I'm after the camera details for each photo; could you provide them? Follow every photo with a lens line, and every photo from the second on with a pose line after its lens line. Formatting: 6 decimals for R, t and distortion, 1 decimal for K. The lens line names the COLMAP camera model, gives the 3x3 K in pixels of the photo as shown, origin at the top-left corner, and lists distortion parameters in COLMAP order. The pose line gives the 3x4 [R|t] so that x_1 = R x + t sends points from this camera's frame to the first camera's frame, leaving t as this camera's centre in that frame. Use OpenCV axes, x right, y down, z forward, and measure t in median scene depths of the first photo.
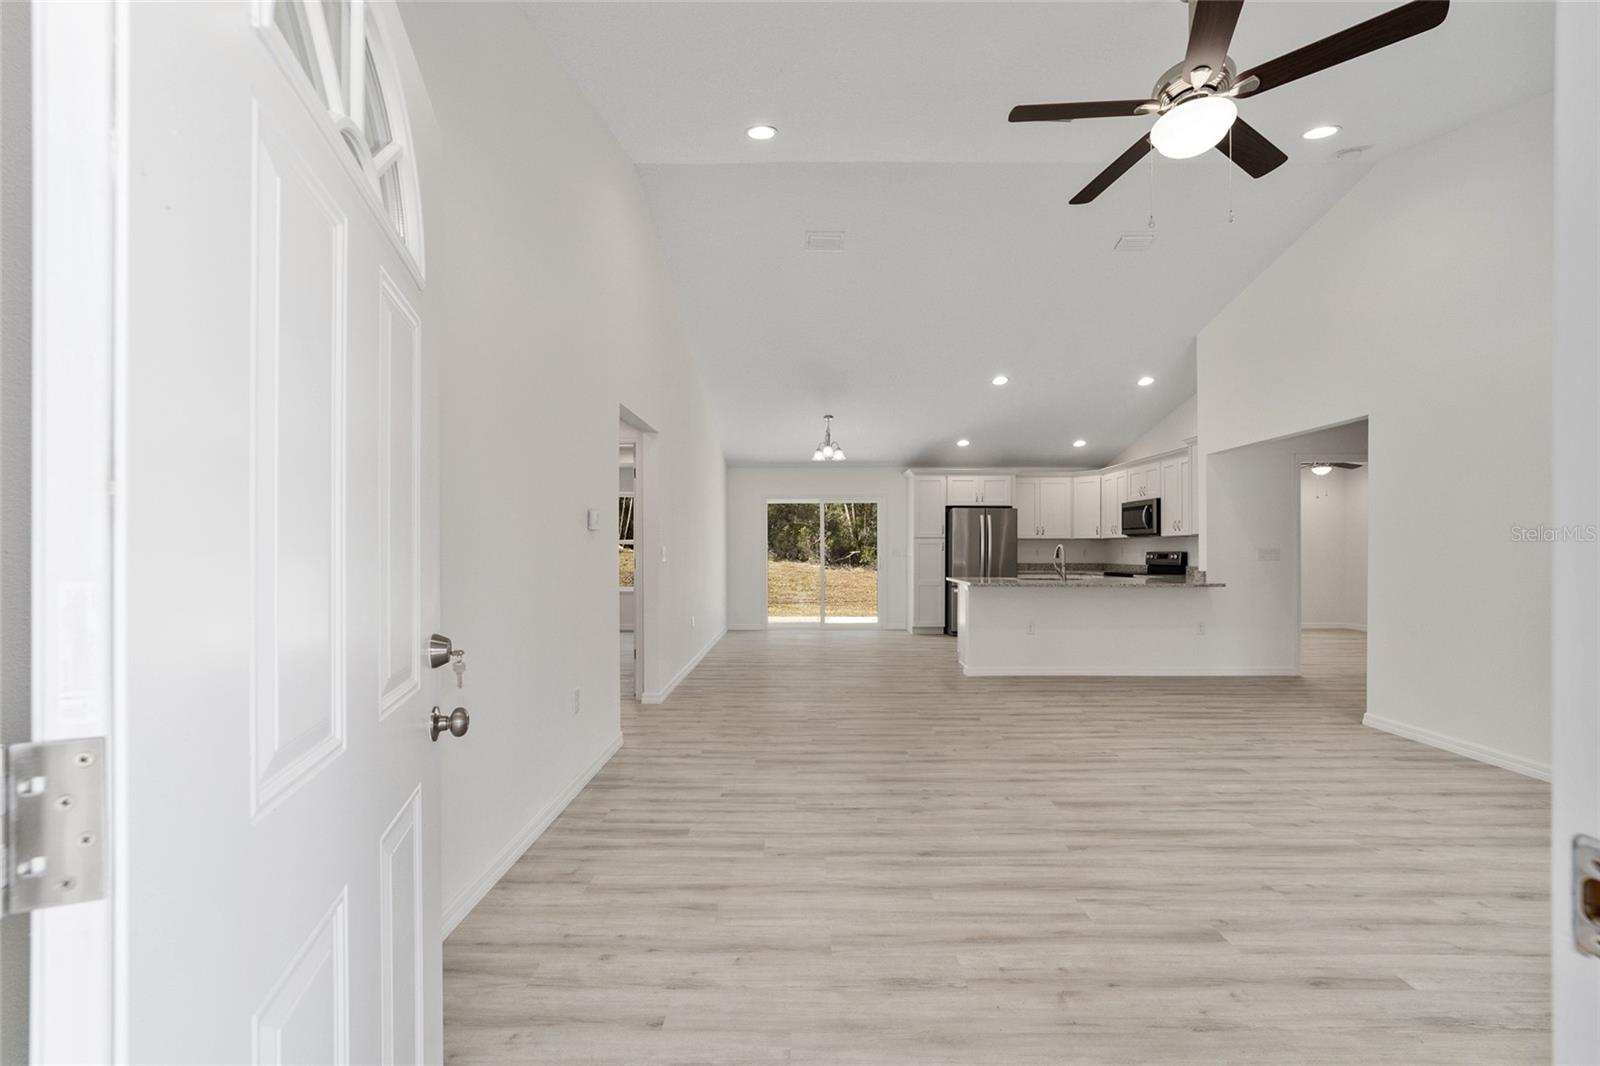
lens RADIAL K [[633.3, 0, 799.1], [0, 633.3, 549.4], [0, 0, 1]] dist [-0.009799, 0.000406]
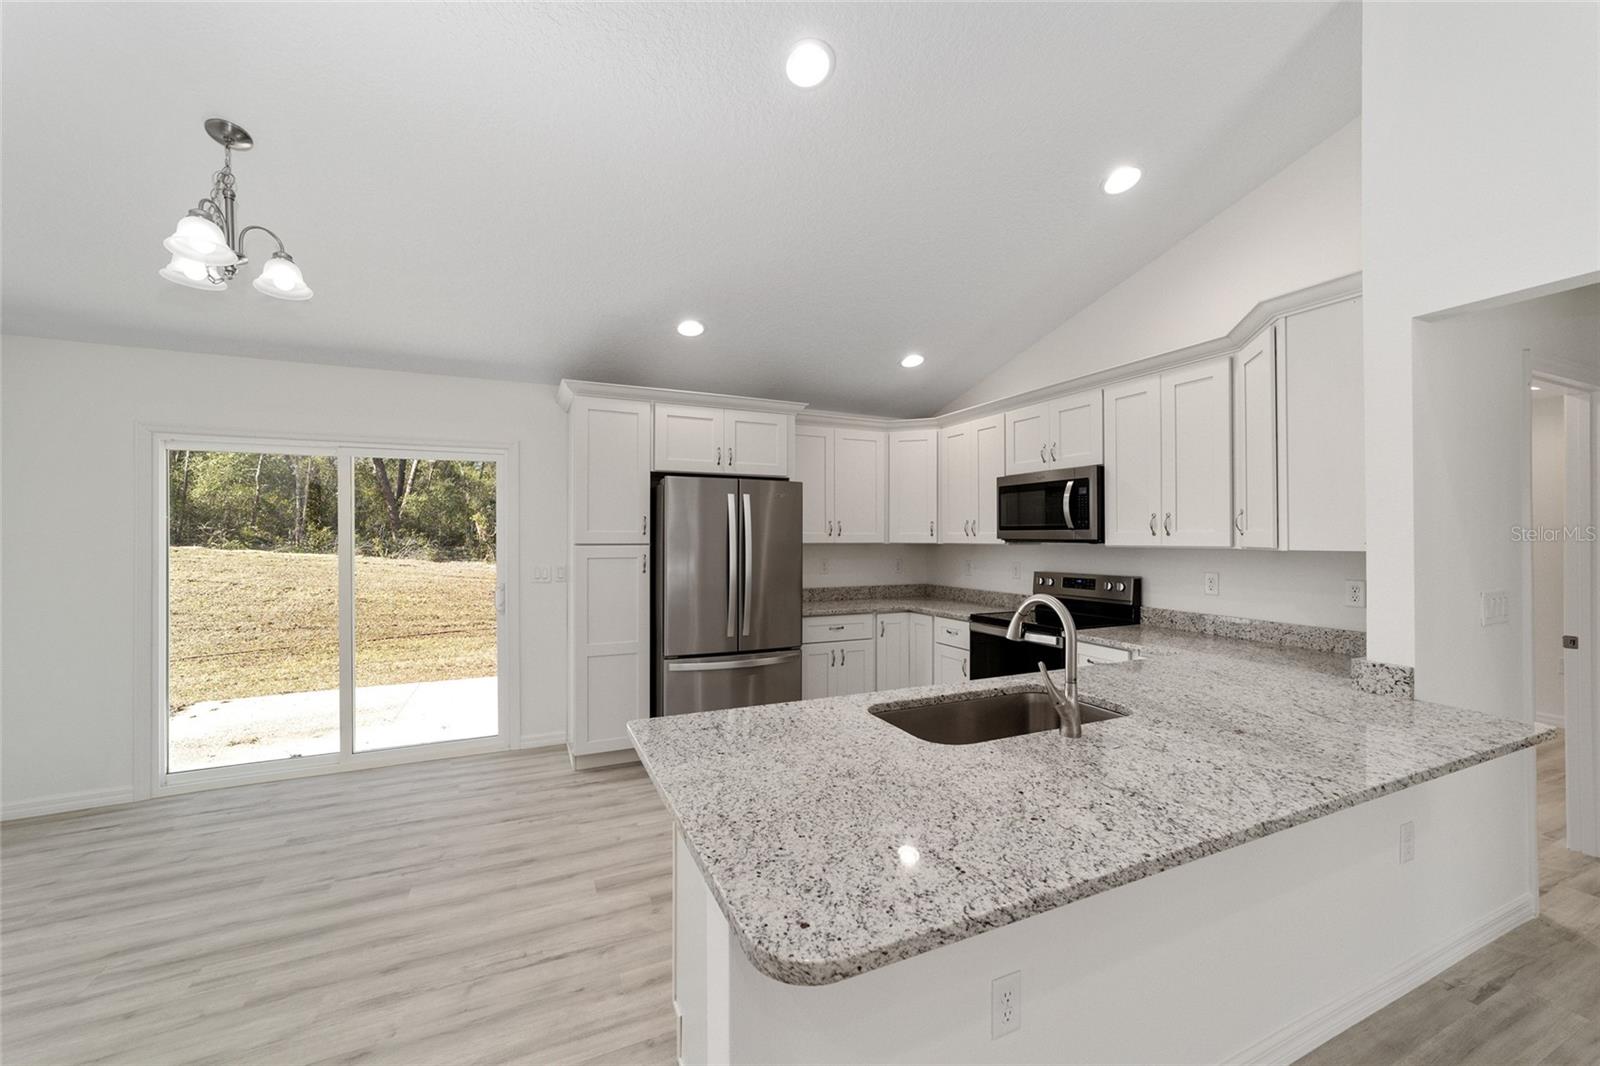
lens RADIAL K [[615.0, 0, 800.0], [0, 615.0, 533.0], [0, 0, 1]] dist [-0.004480, 0.000381]
pose [[0.907949, 0.001825, 0.419077, 0.291954], [0.000653, 0.999983, -0.005770, -0.046784], [-0.419080, 0.005513, 0.907932, 1.134388]]
